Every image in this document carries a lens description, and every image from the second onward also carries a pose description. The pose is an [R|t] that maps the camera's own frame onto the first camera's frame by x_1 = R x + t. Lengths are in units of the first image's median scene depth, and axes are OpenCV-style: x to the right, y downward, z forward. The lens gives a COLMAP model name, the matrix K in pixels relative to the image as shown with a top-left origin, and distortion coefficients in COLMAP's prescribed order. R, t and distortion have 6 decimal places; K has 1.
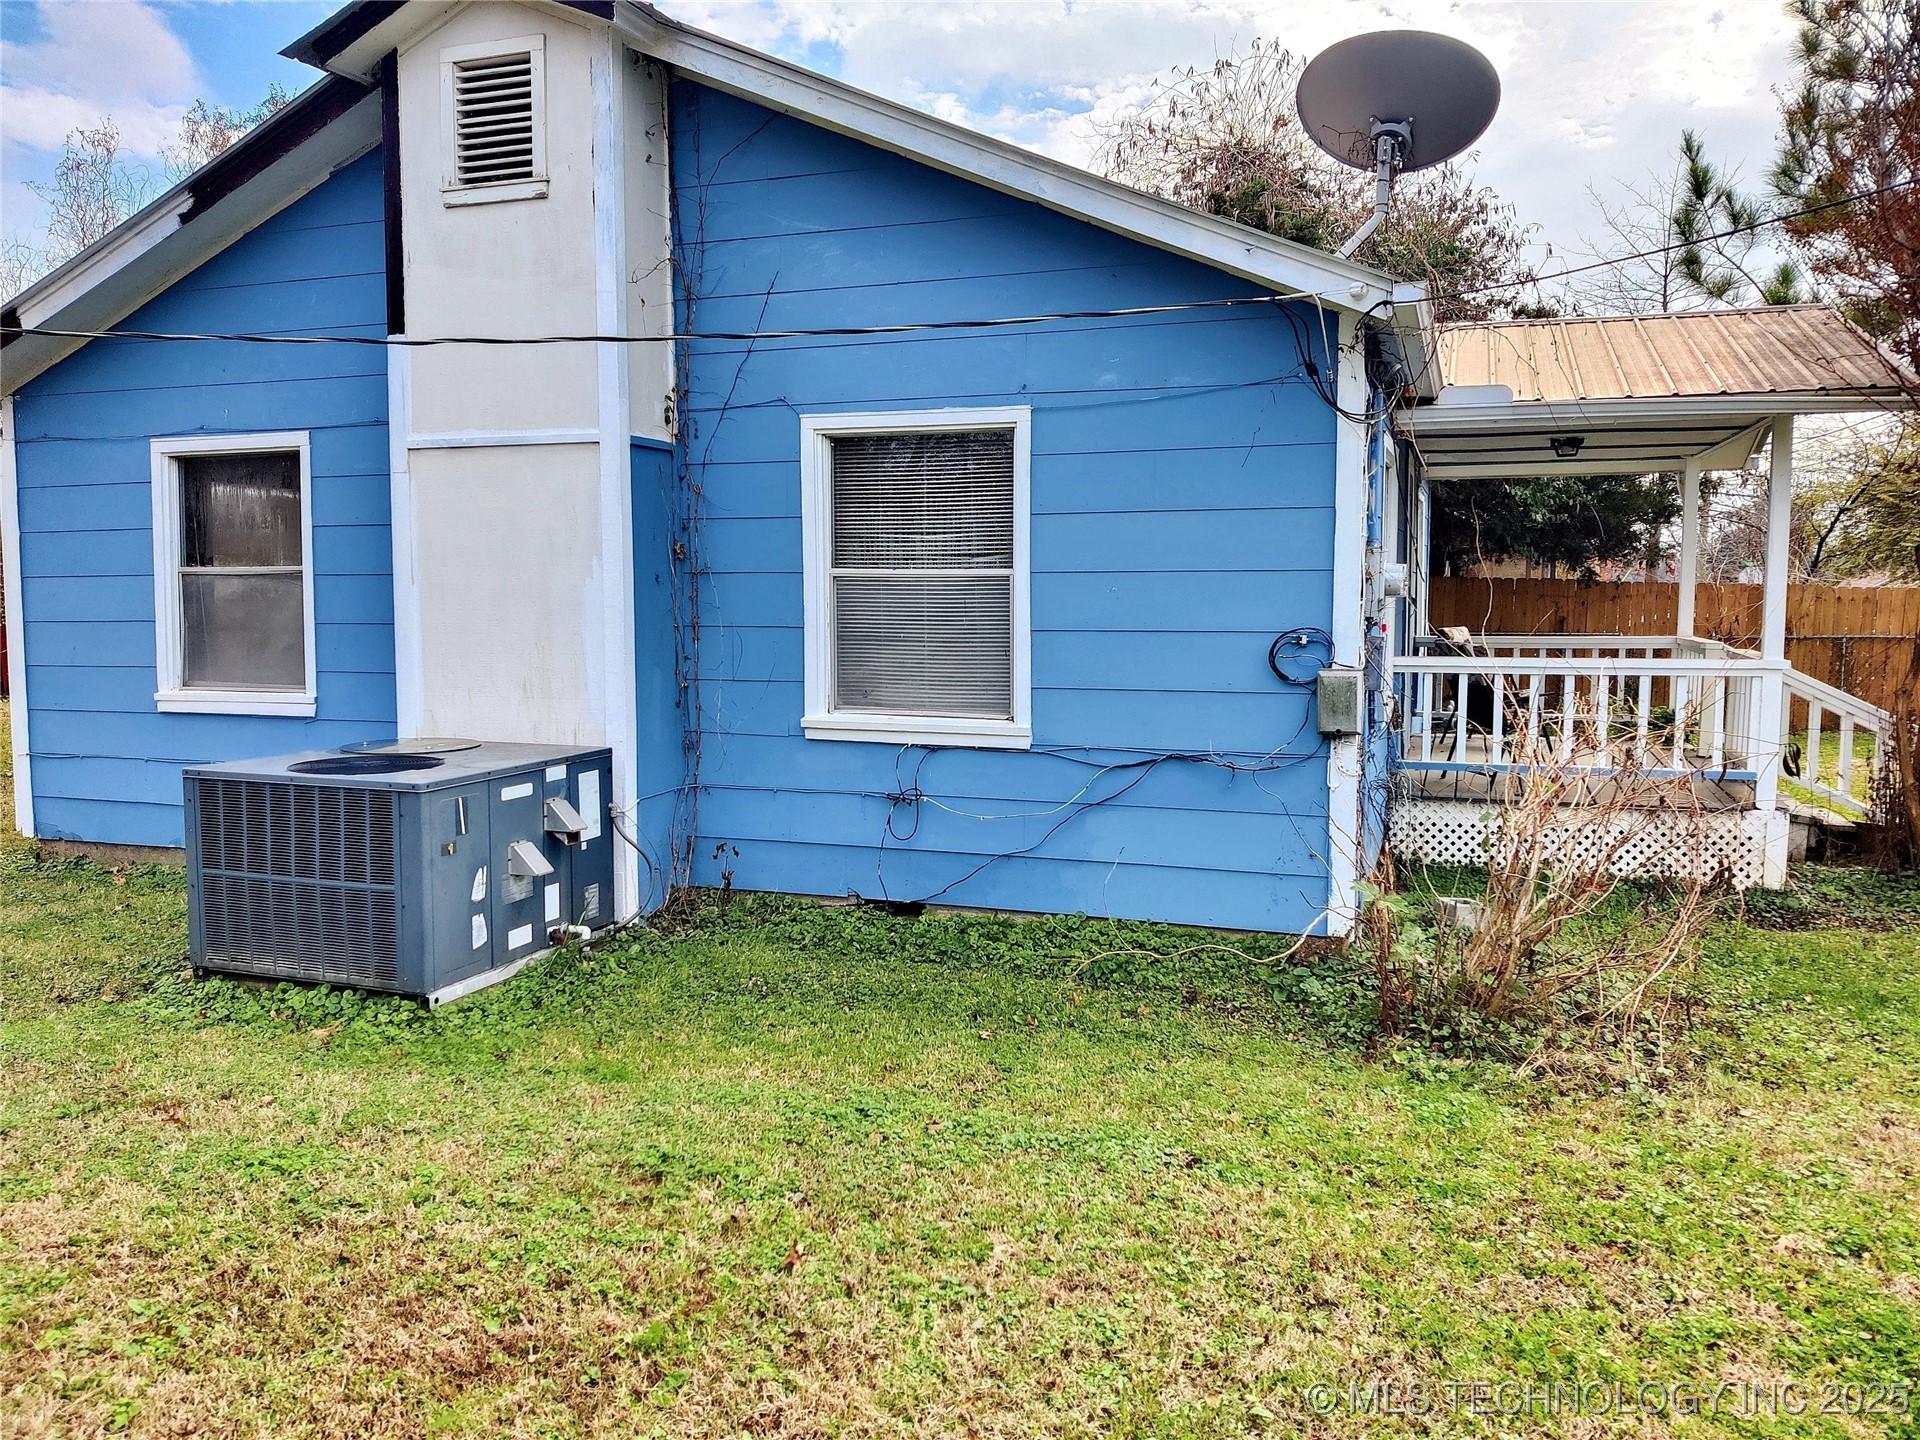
lens RADIAL K [[1432.2, 0, 932.2], [0, 1432.2, 702.1], [0, 0, 1]] dist [0.065425, -0.113256]
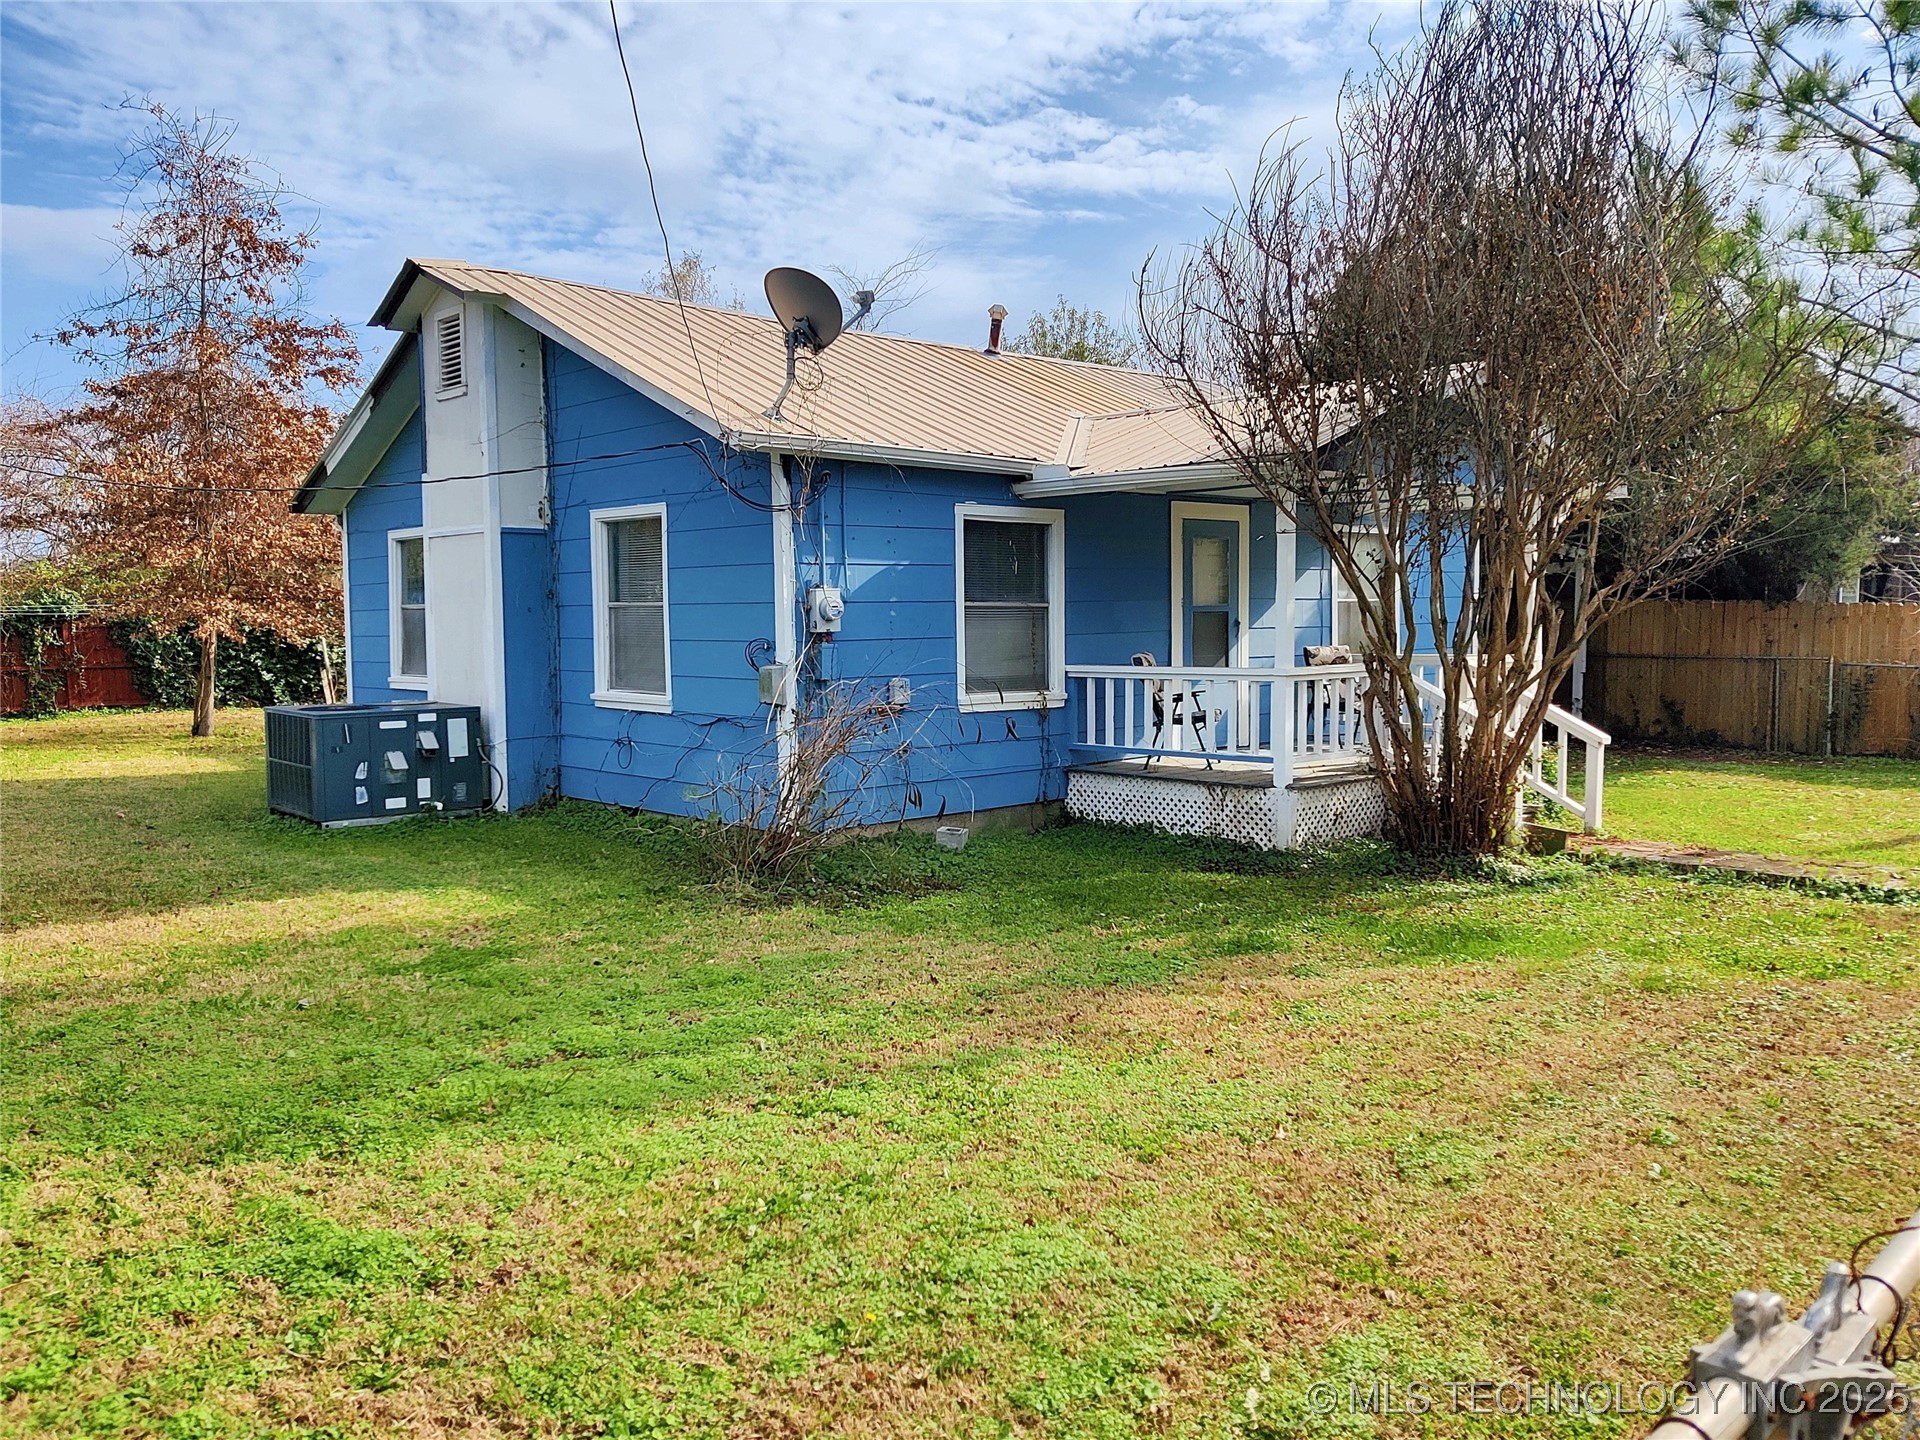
lens RADIAL K [[1481.1, 0, 960.0], [0, 1481.1, 720.0], [0, 0, 1]] dist [0.078496, -0.134986]
pose [[0.884142, 0.027939, -0.466383, 1.100973], [-0.031775, 0.999495, -0.000363, 0.029183], [0.466137, 0.015140, 0.884583, -0.322774]]
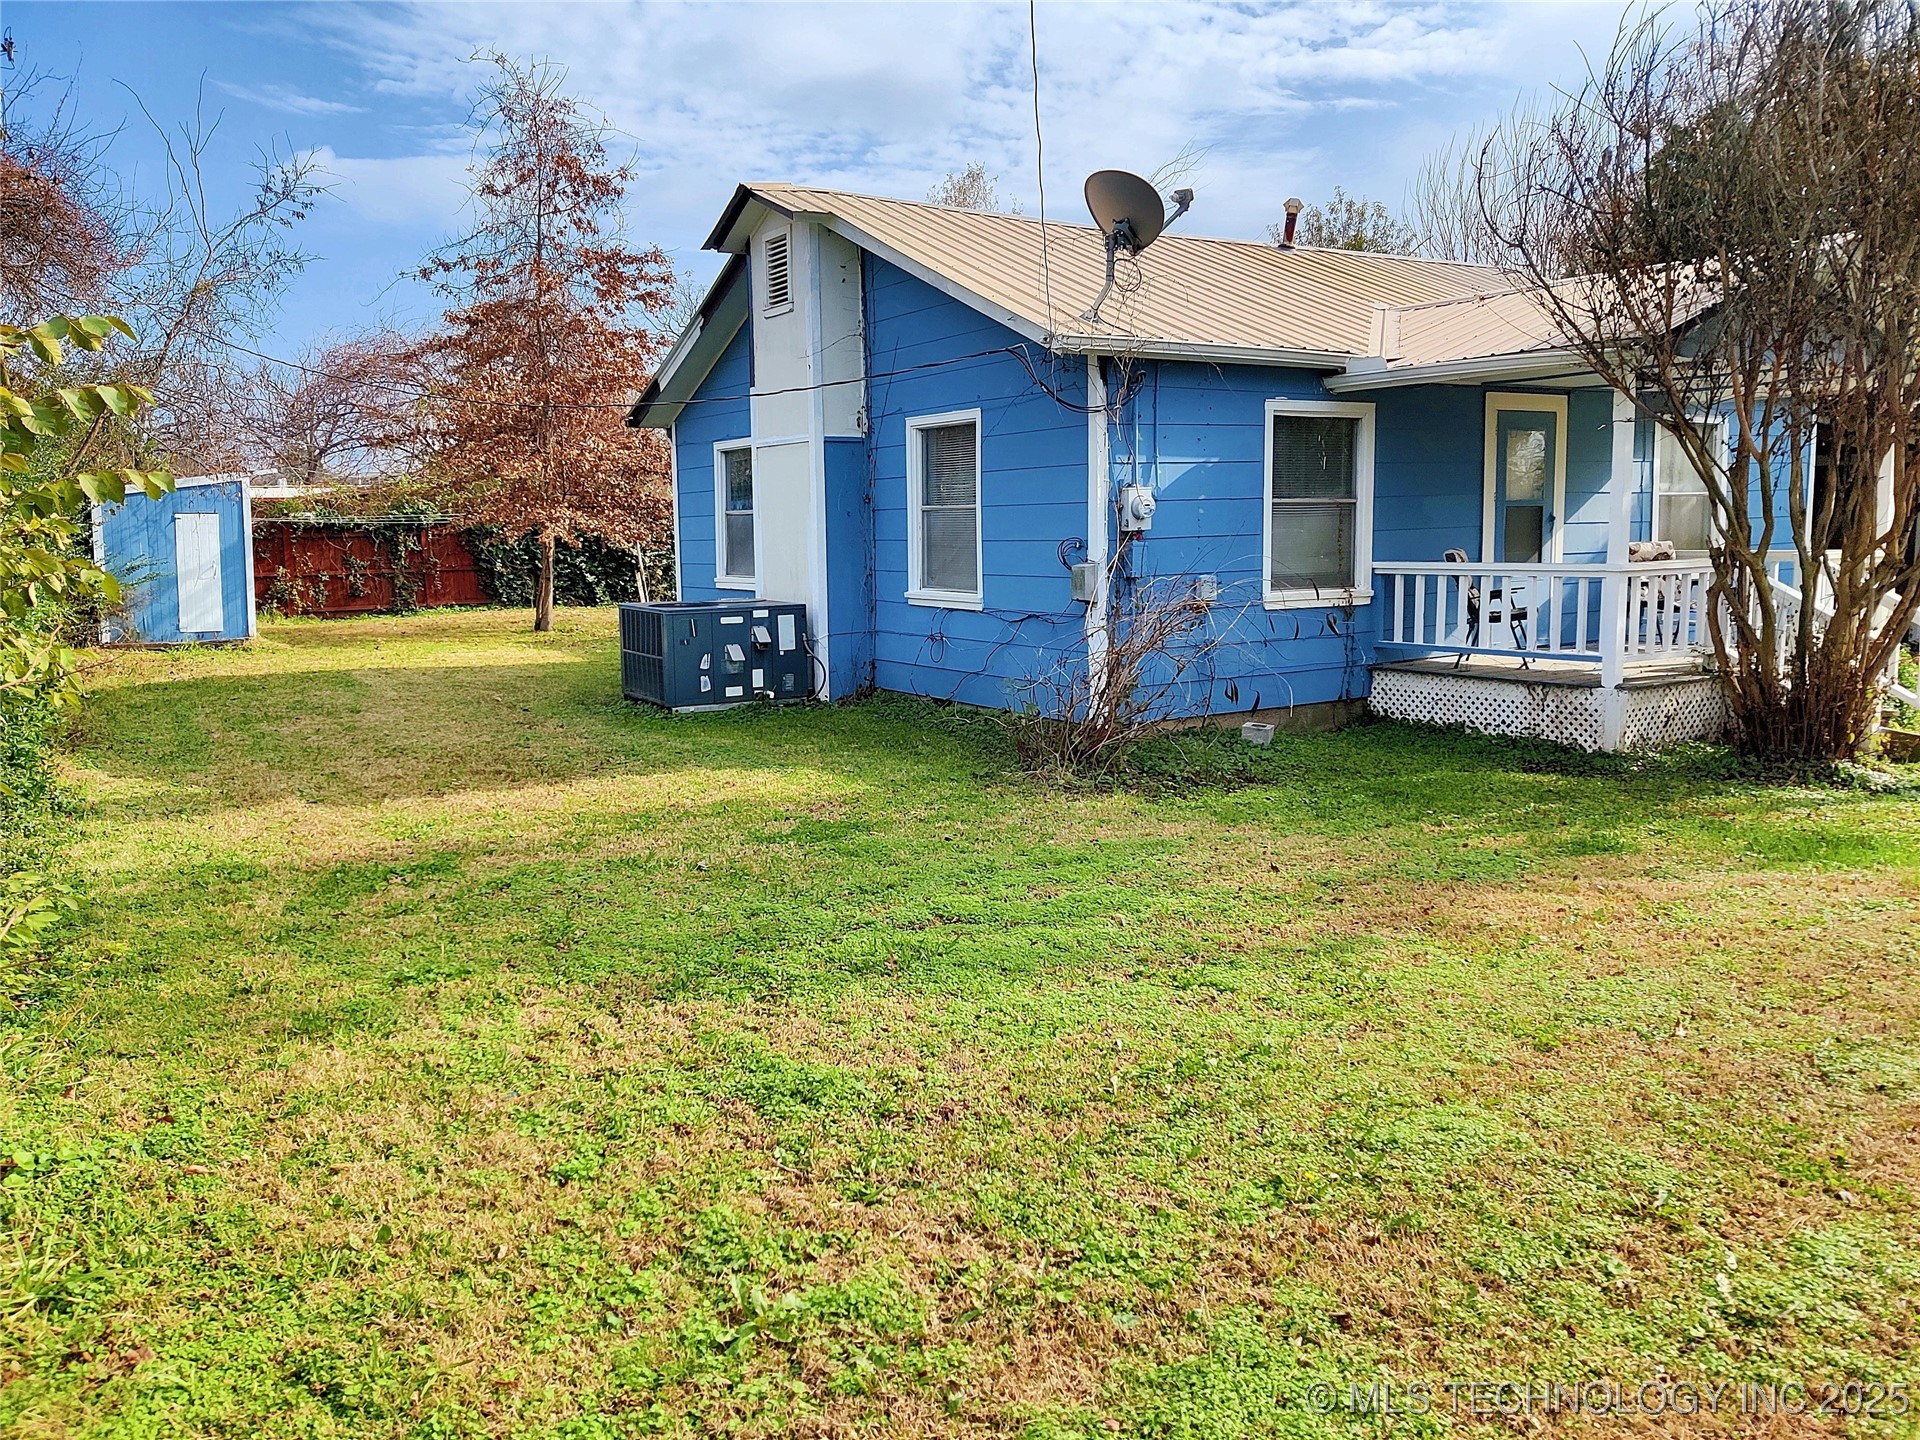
lens RADIAL K [[1432.2, 0, 932.2], [0, 1432.2, 702.1], [0, 0, 1]] dist [0.065425, -0.113256]
pose [[0.778762, 0.066825, -0.623750, 1.054855], [-0.035544, 0.997413, 0.062481, 0.036115], [0.626311, -0.026487, 0.779123, -0.358331]]
